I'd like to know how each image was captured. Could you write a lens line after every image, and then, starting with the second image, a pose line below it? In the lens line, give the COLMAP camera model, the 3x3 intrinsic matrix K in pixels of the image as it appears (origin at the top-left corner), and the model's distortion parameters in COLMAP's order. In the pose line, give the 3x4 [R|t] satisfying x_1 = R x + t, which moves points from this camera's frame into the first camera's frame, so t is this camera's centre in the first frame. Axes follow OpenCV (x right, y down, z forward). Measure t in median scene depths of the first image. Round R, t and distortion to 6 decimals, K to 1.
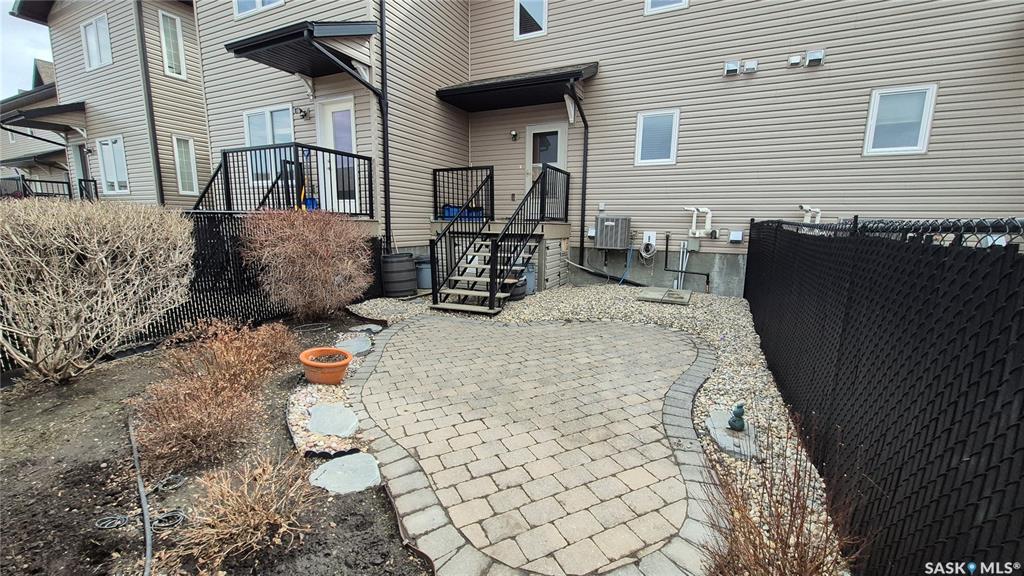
lens RADIAL K [[398.9, 0, 515.3], [0, 398.9, 288.2], [0, 0, 1]] dist [-0.002878, -0.000076]
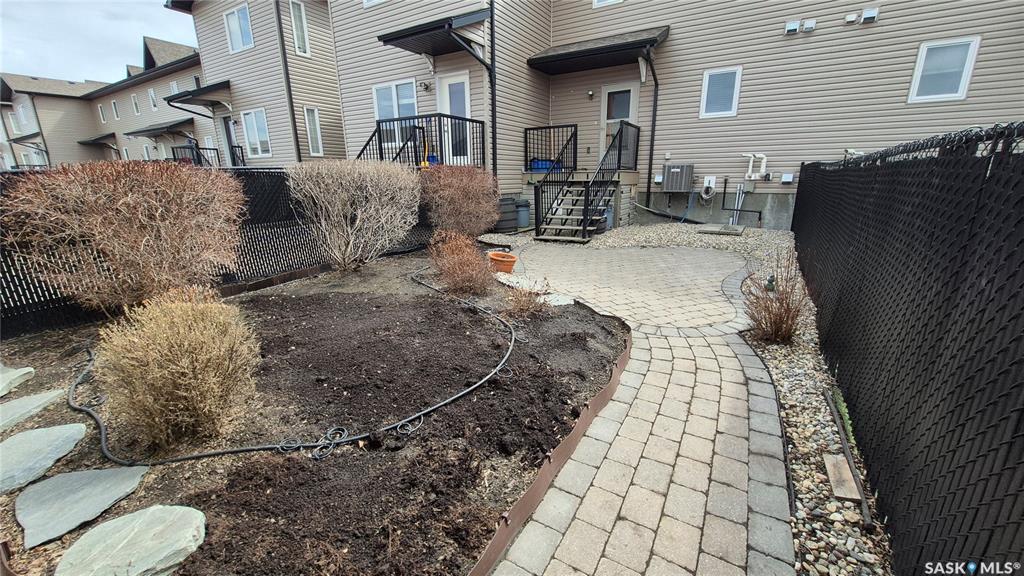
lens RADIAL K [[399.9, 0, 516.0], [0, 399.9, 287.4], [0, 0, 1]] dist [0.000731, -0.000253]
pose [[0.994727, 0.002945, -0.102514, -0.119232], [0.007958, 0.994357, 0.105786, 0.058080], [0.102247, -0.106044, 0.989091, -0.279528]]
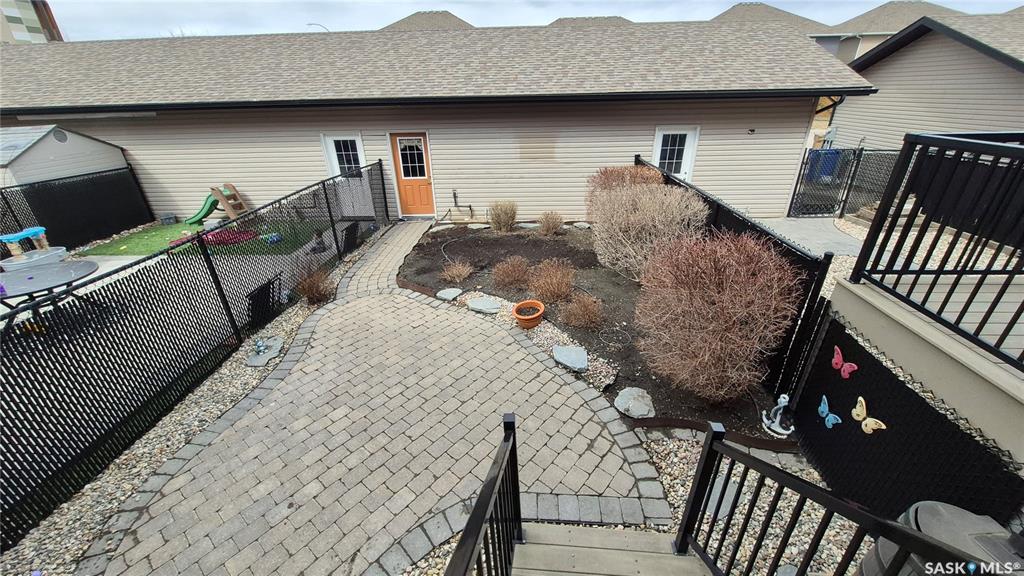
lens RADIAL K [[399.9, 0, 516.0], [0, 399.9, 287.4], [0, 0, 1]] dist [0.000731, -0.000253]
pose [[-0.915917, 0.178400, -0.359541, 0.044034], [-0.060047, 0.824803, 0.562223, -0.345379], [0.396851, 0.536538, -0.744739, 0.964314]]
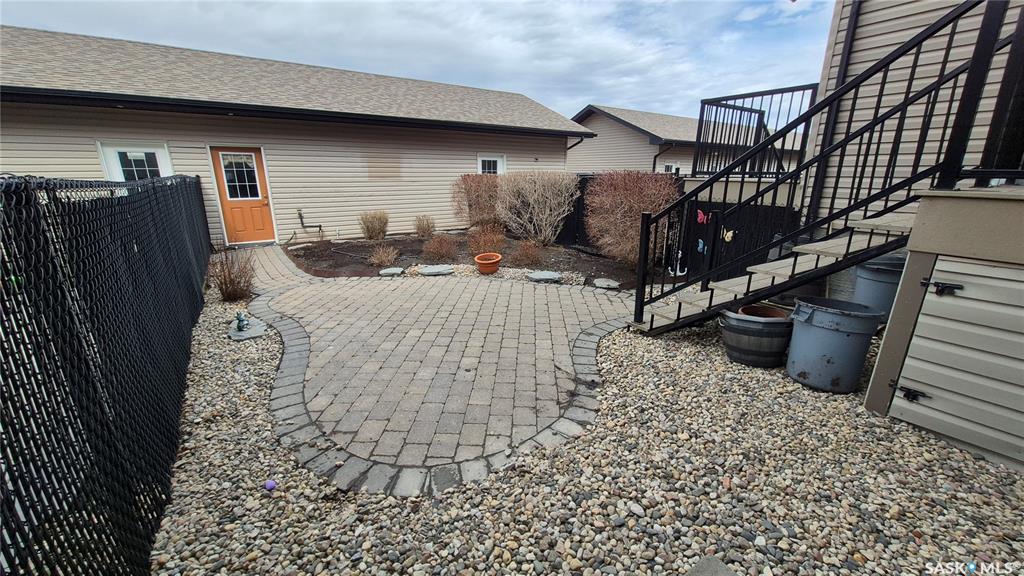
lens RADIAL K [[399.9, 0, 516.0], [0, 399.9, 287.4], [0, 0, 1]] dist [0.000731, -0.000253]
pose [[-0.487626, 0.225541, -0.843417, 0.462666], [-0.152991, 0.929032, 0.336888, -0.150773], [0.859543, 0.293310, -0.418515, 0.884094]]
